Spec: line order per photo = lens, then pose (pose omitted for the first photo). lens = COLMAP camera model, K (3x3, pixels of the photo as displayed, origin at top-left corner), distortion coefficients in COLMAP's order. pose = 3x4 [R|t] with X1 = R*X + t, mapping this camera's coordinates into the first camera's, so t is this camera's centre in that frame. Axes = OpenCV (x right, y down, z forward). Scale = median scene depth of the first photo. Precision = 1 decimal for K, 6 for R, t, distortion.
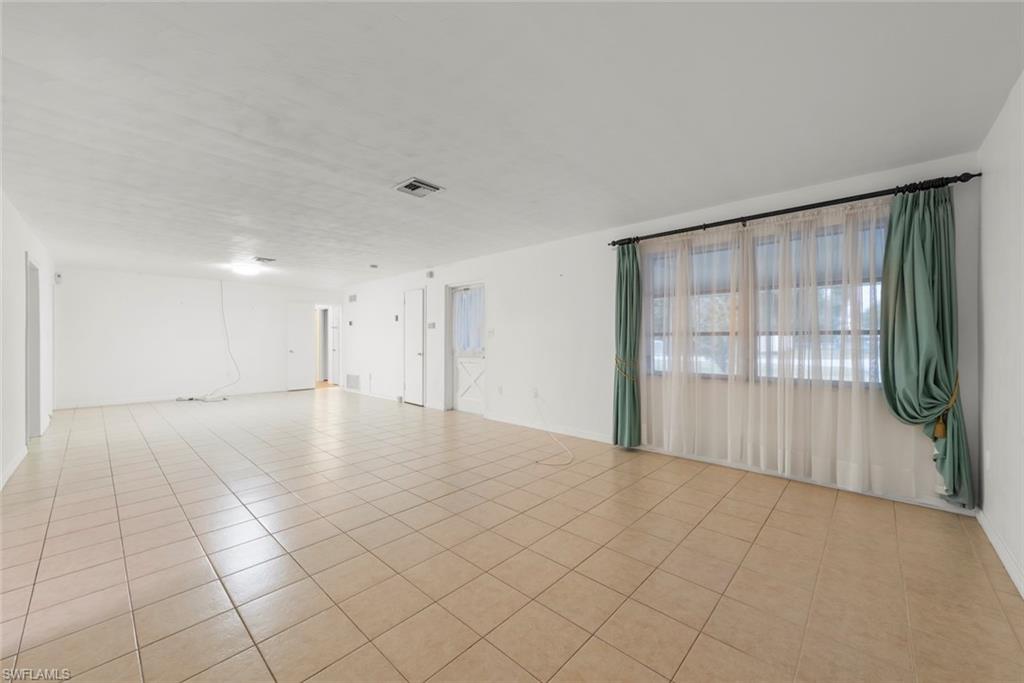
lens RADIAL K [[386.6, 0, 514.3], [0, 386.6, 339.2], [0, 0, 1]] dist [-0.000683, 0.000380]
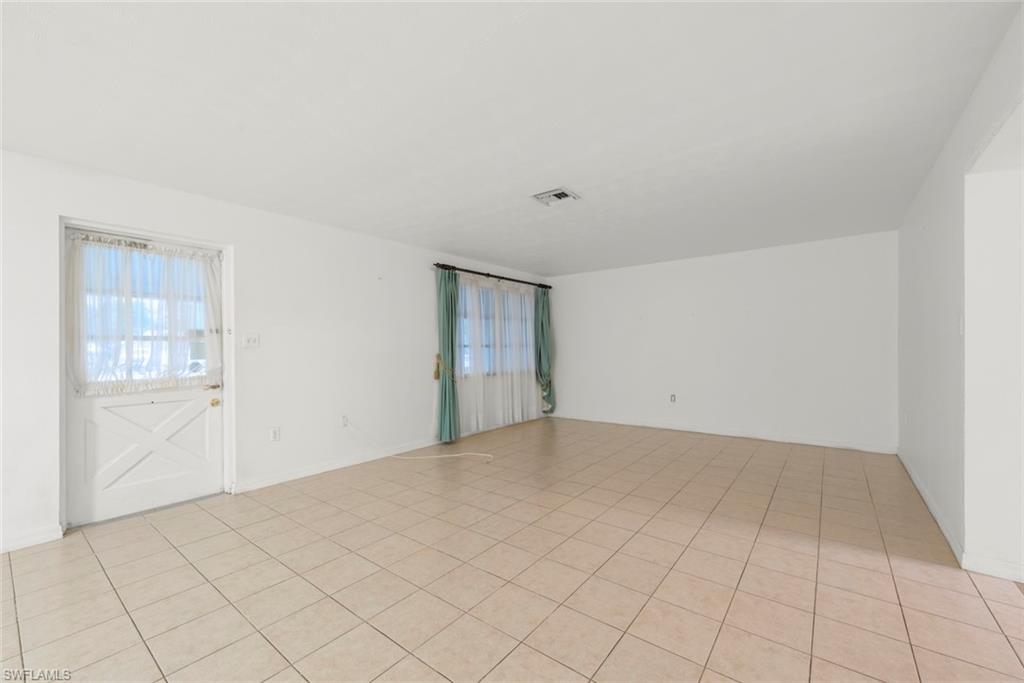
lens RADIAL K [[416.5, 0, 514.5], [0, 416.5, 347.2], [0, 0, 1]] dist [0.003423, -0.000312]
pose [[-0.082072, -0.006131, 0.996608, -1.132813], [-0.003779, 0.999976, 0.005841, -0.019785], [-0.996619, -0.003287, -0.082093, 1.026487]]
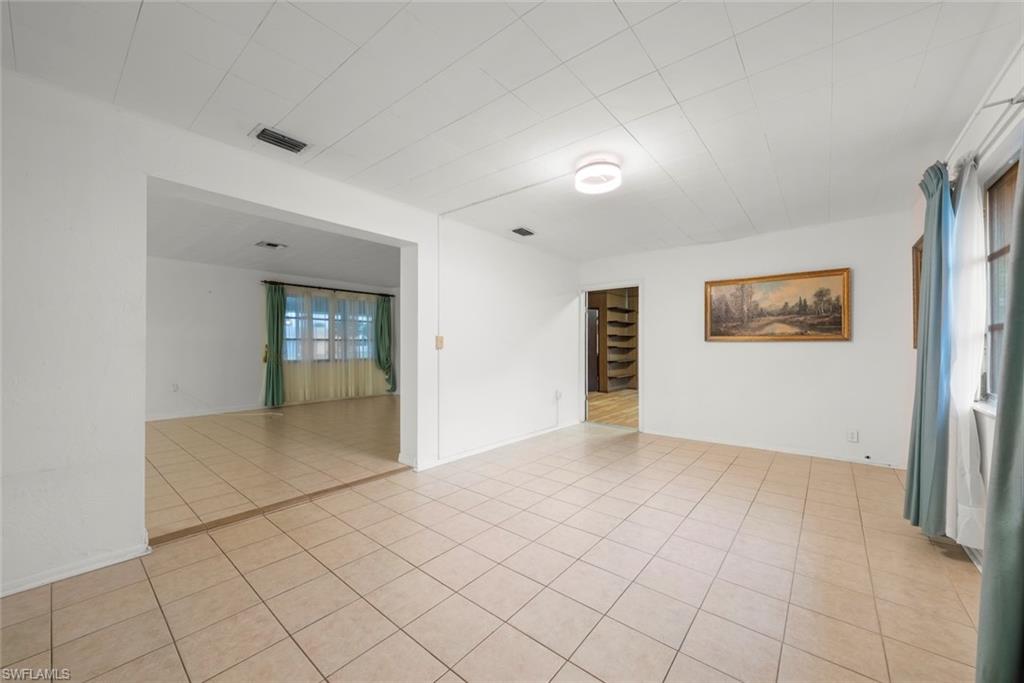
lens RADIAL K [[386.6, 0, 514.9], [0, 386.6, 346.7], [0, 0, 1]] dist [-0.000683, 0.000380]
pose [[-0.052953, -0.017371, 0.998446, -1.628645], [-0.018084, 0.999701, 0.016434, -0.030035], [-0.998433, -0.017186, -0.053252, 0.062995]]
